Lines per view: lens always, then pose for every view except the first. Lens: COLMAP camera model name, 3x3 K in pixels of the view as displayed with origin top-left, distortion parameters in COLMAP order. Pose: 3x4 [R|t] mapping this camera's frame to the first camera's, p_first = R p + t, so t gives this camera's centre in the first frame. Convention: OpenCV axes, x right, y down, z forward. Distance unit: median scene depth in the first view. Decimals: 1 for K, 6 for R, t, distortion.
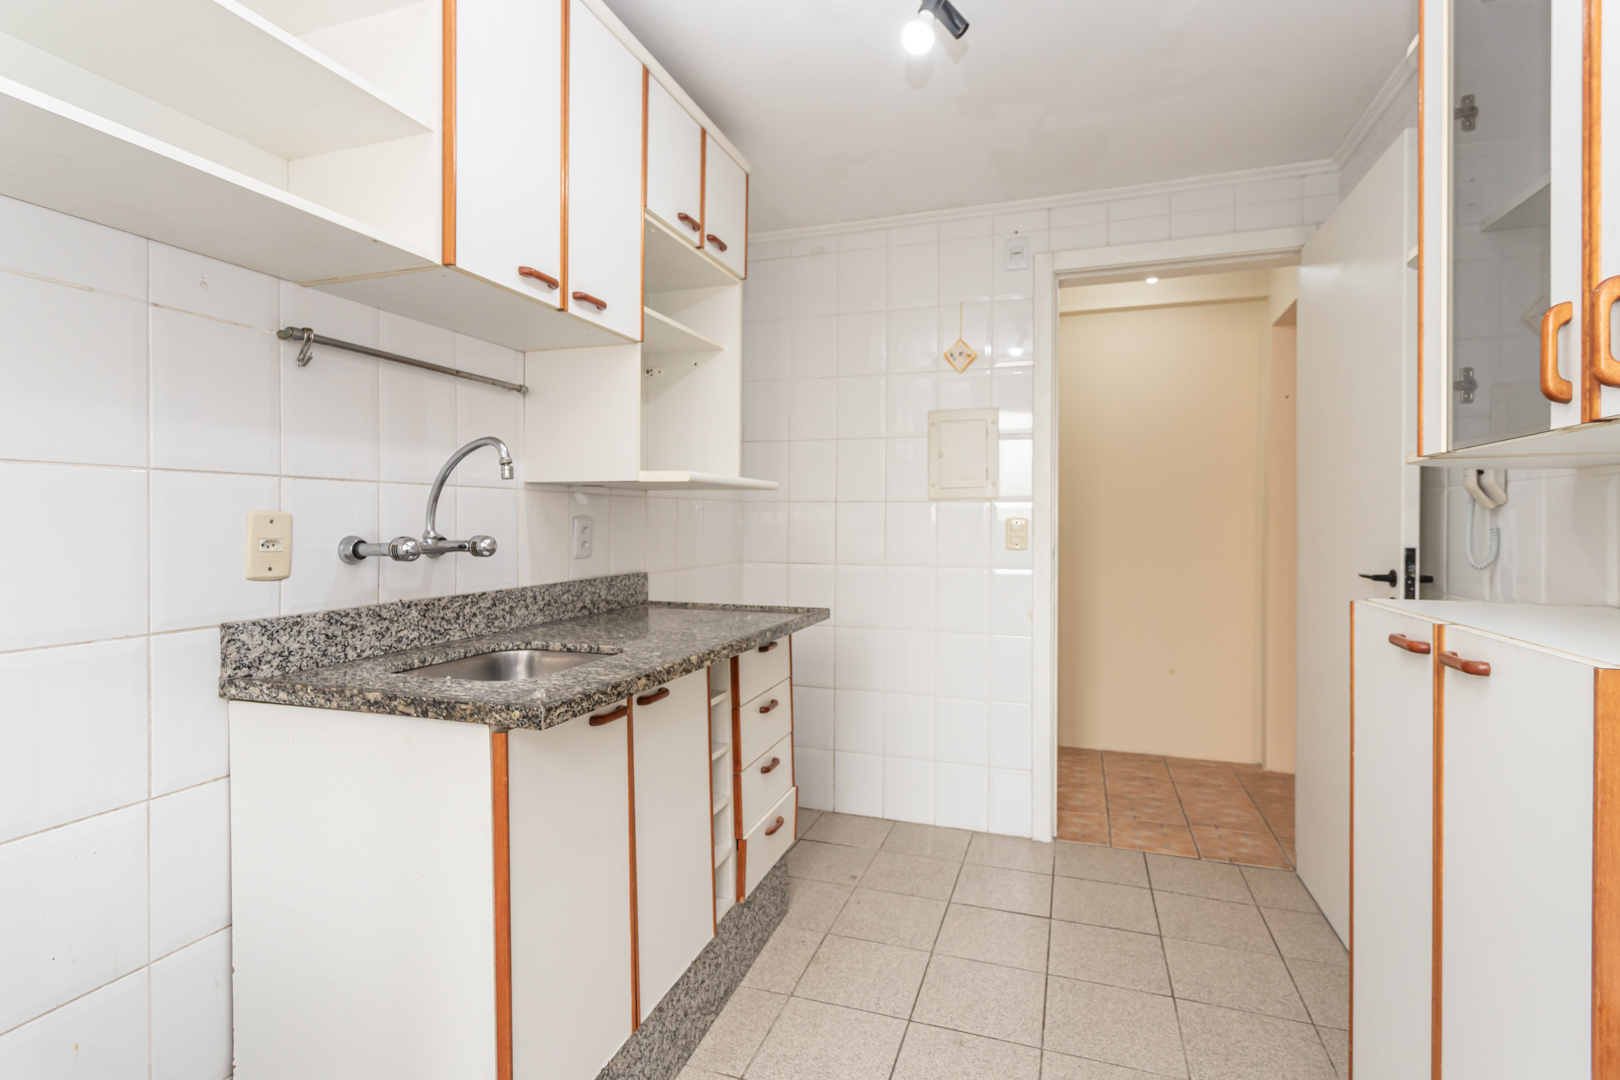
lens RADIAL K [[771.2, 0, 817.9], [0, 771.2, 529.9], [0, 0, 1]] dist [-0.005409, 0.002048]
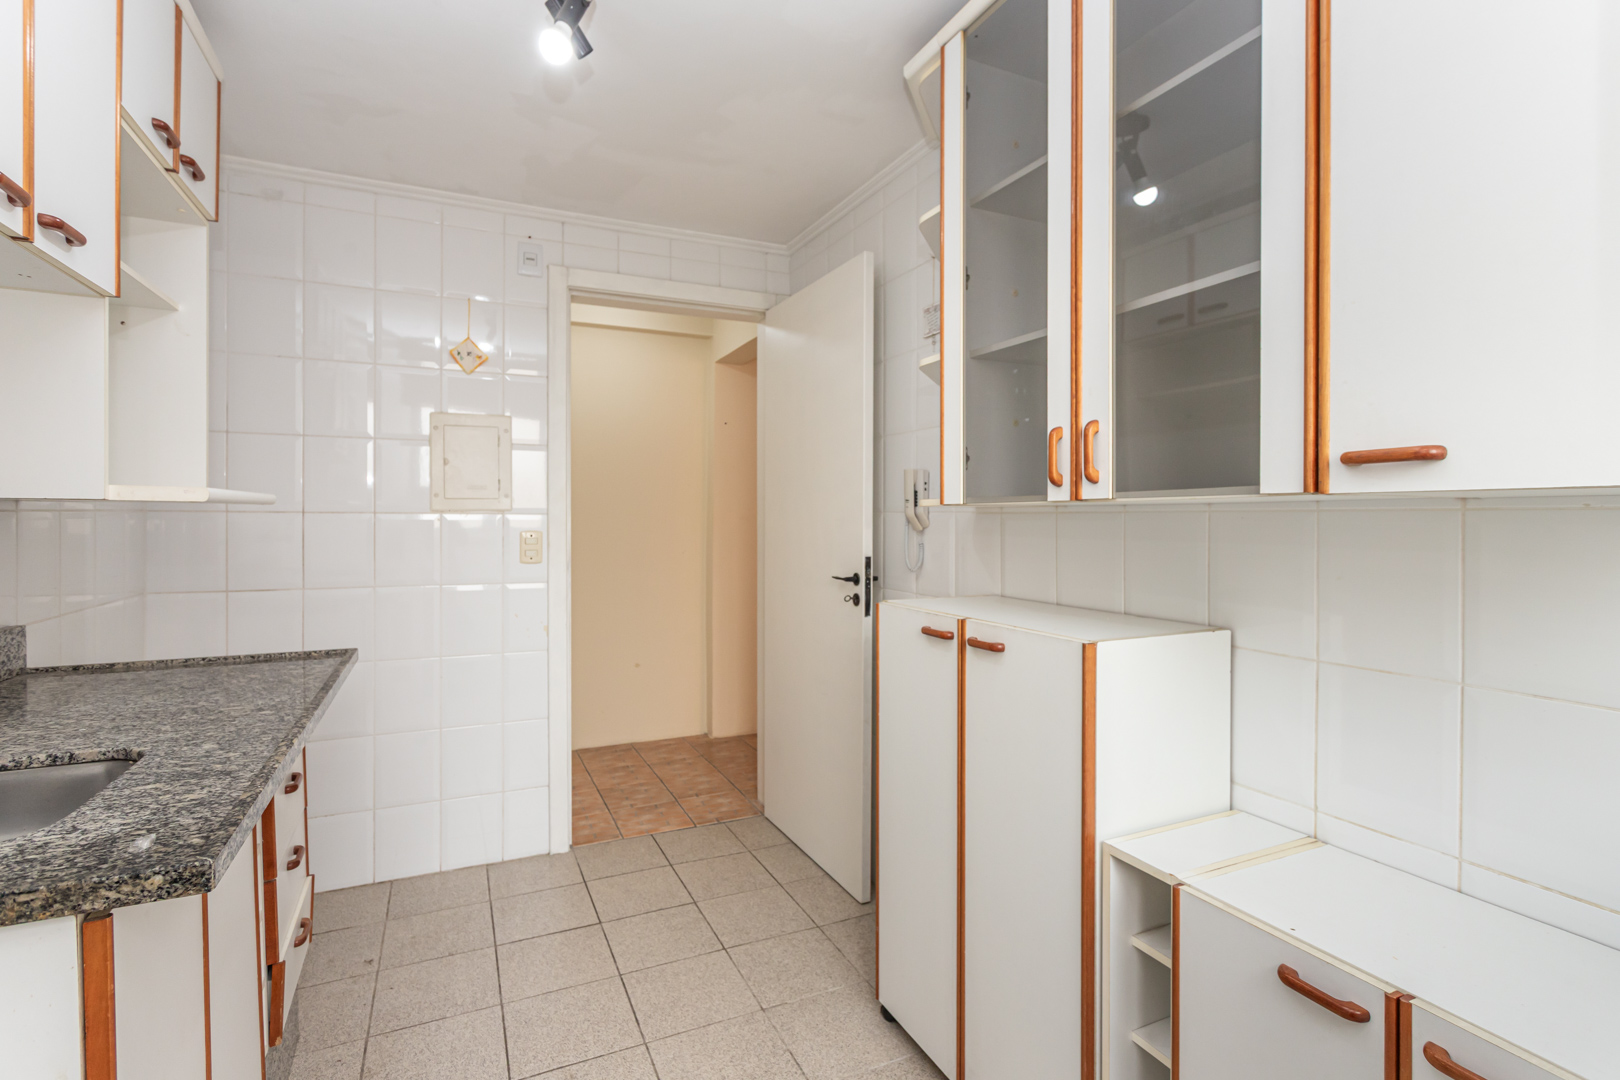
lens RADIAL K [[771.2, 0, 826.7], [0, 771.2, 527.3], [0, 0, 1]] dist [-0.005409, 0.002048]
pose [[0.713585, -0.008749, 0.700514, -0.213129], [0.004910, 0.999960, 0.007488, -0.033992], [-0.700552, -0.001904, 0.713599, 0.056362]]
